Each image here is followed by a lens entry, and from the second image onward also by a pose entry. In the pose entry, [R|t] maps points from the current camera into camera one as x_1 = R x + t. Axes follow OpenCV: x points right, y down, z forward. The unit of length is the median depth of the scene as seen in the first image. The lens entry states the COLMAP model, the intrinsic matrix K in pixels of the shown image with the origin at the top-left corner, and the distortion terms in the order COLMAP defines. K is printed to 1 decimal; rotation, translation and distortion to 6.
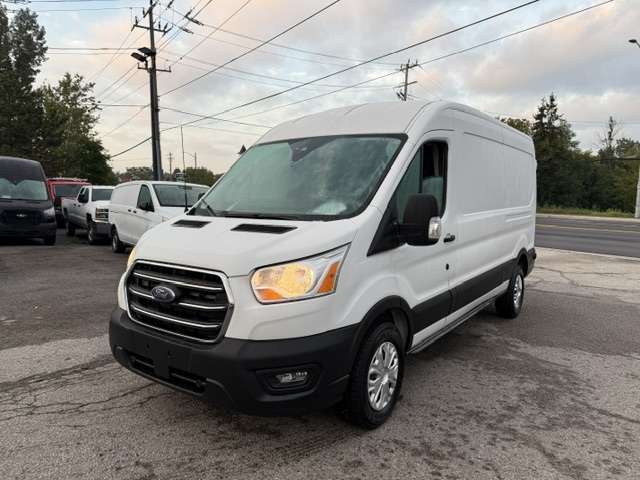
lens RADIAL K [[466.3, 0, 320.0], [0, 466.3, 240.0], [0, 0, 1]] dist [0.046229, -0.062258]
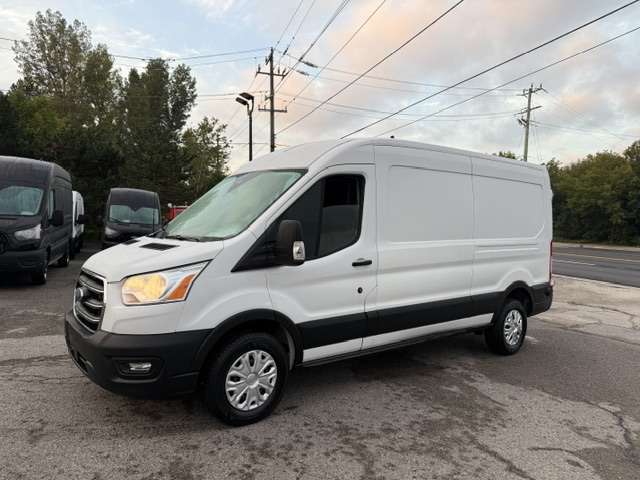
lens RADIAL K [[466.3, 0, 320.0], [0, 466.3, 240.0], [0, 0, 1]] dist [0.046229, -0.062258]
pose [[0.958212, 0.026614, -0.284818, 0.496620], [-0.044377, 0.997439, -0.056095, 0.007673], [0.282595, 0.066390, 0.956939, -0.044725]]
